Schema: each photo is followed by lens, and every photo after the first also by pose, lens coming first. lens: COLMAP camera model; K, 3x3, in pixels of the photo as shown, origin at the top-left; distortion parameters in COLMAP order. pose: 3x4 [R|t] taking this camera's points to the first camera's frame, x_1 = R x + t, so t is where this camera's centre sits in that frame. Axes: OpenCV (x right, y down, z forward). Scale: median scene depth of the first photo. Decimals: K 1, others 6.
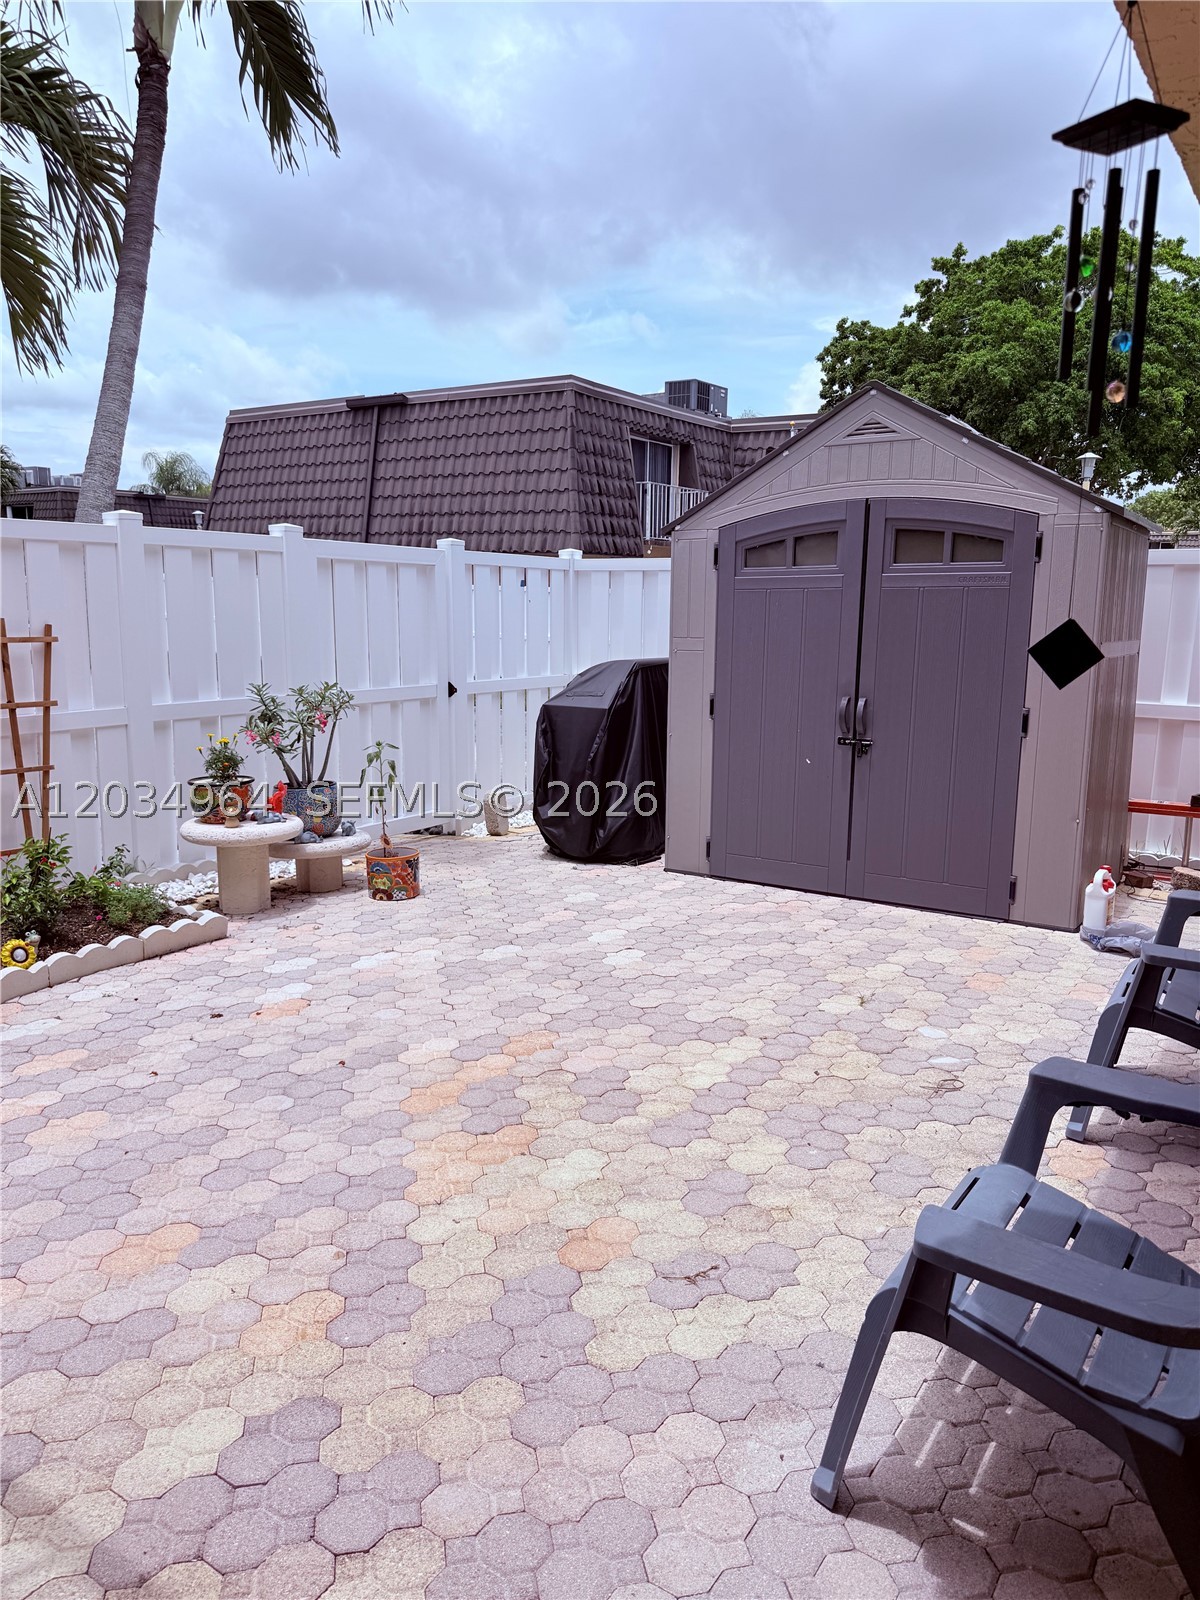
lens RADIAL K [[1122.1, 0, 594.5], [0, 1122.1, 815.2], [0, 0, 1]] dist [0.076935, -0.106800]
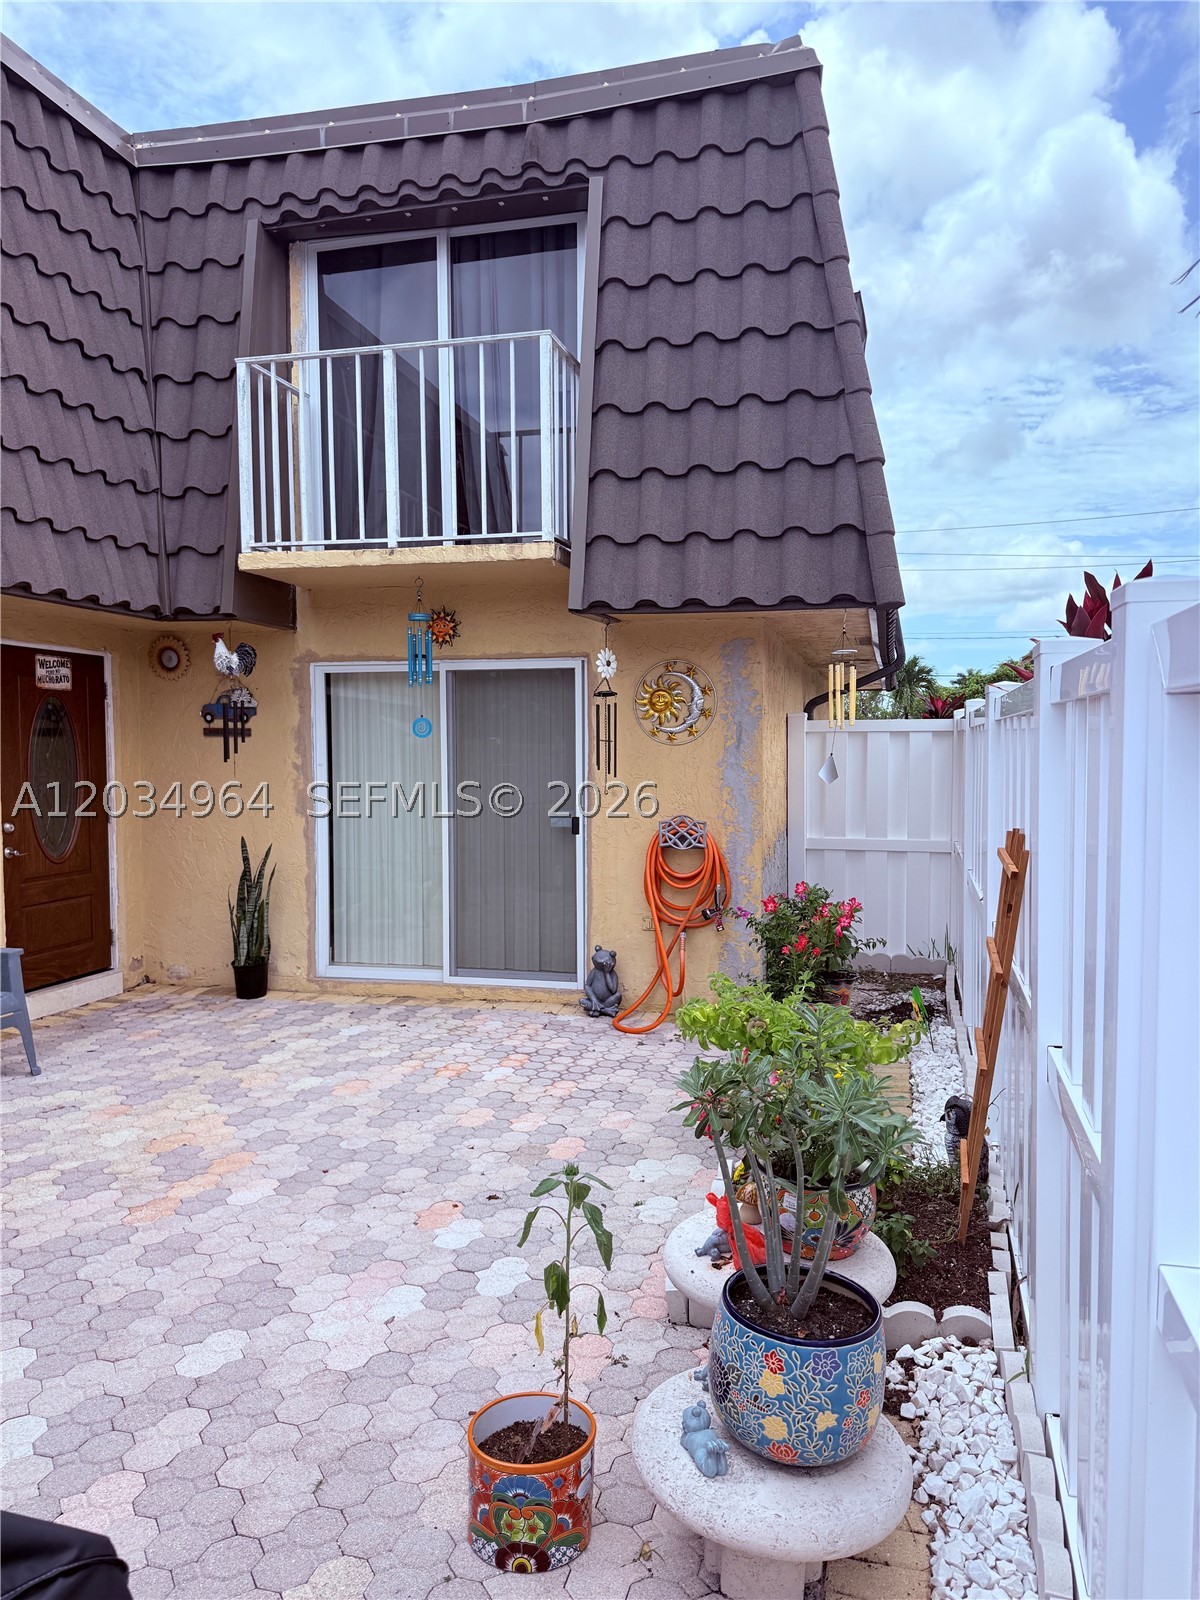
lens RADIAL K [[1122.1, 0, 611.3], [0, 1122.1, 811.5], [0, 0, 1]] dist [0.076935, -0.106800]
pose [[-0.941414, 0.009018, -0.337132, -0.091658], [-0.075550, 0.968598, 0.236876, -0.376751], [0.328682, 0.248468, -0.911171, 1.755913]]
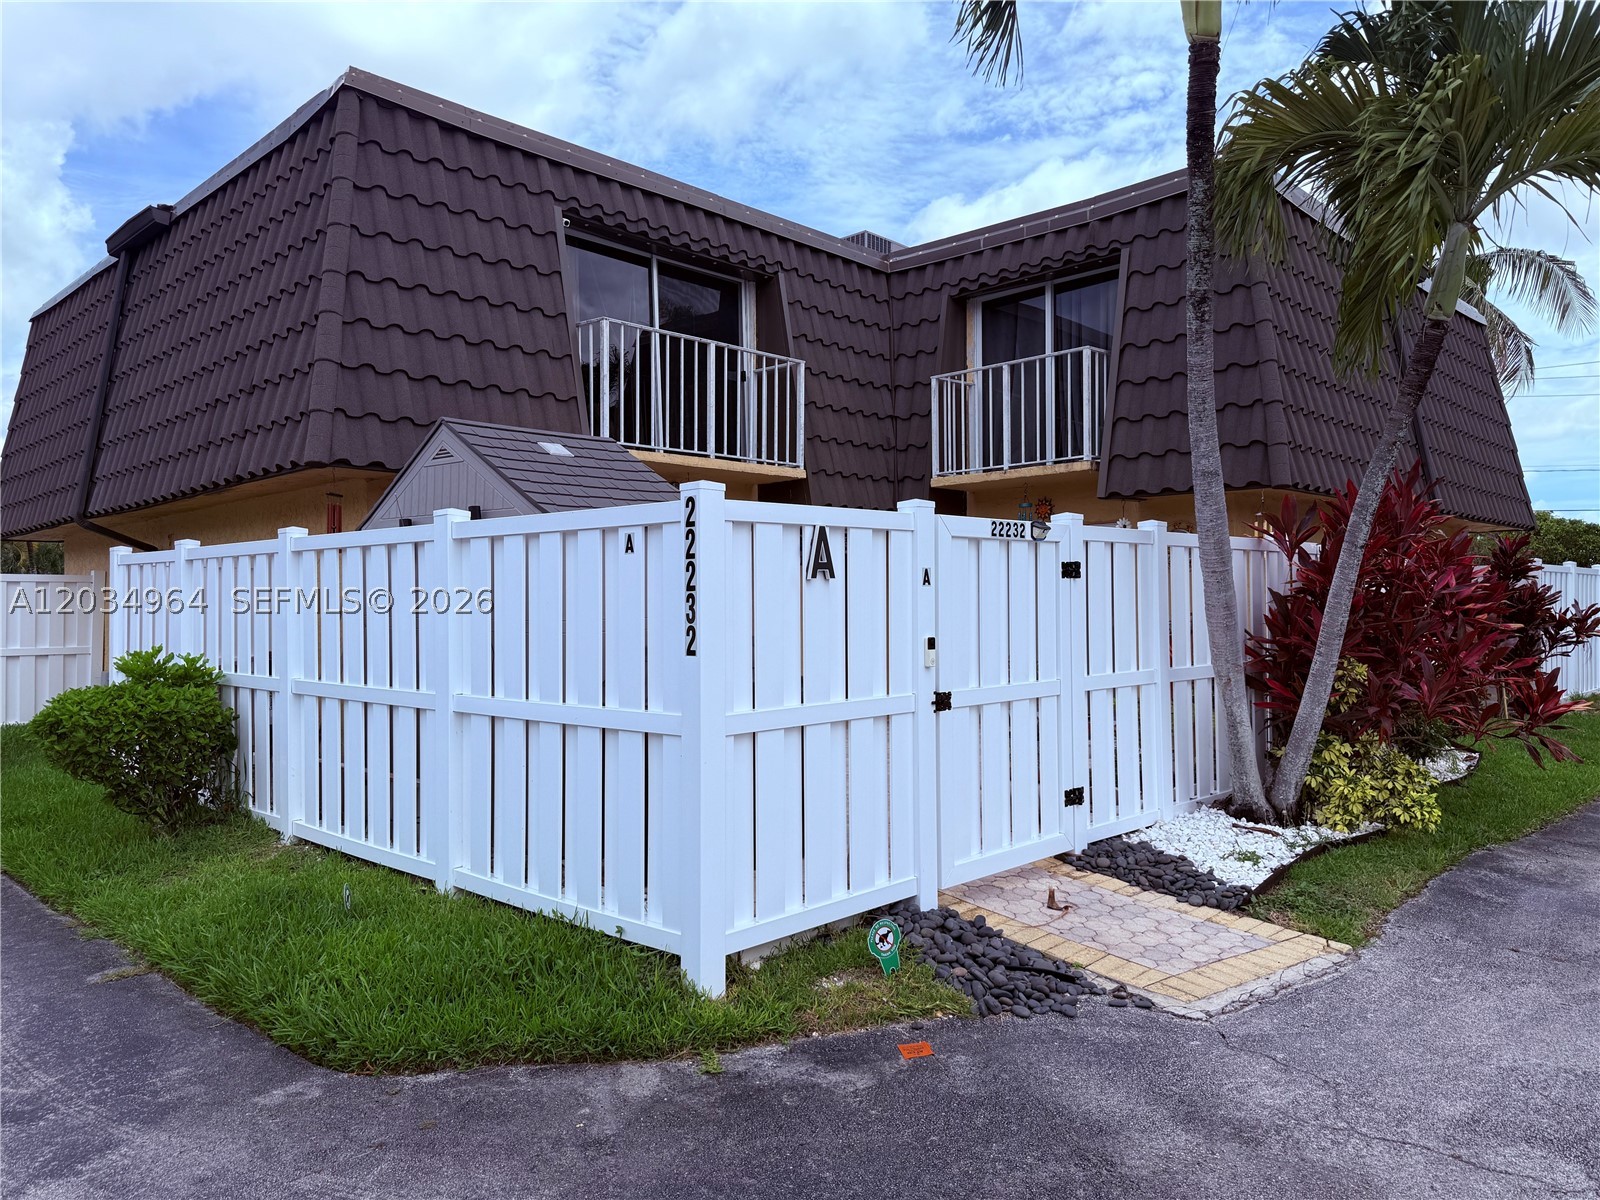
lens RADIAL K [[1122.1, 0, 796.9], [0, 1122.1, 604.1], [0, 0, 1]] dist [0.076935, -0.106800]
pose [[-0.983568, 0.002216, 0.180525, -0.310056], [0.038591, 0.979395, 0.198232, -0.574324], [-0.176366, 0.201942, -0.963387, 2.961084]]
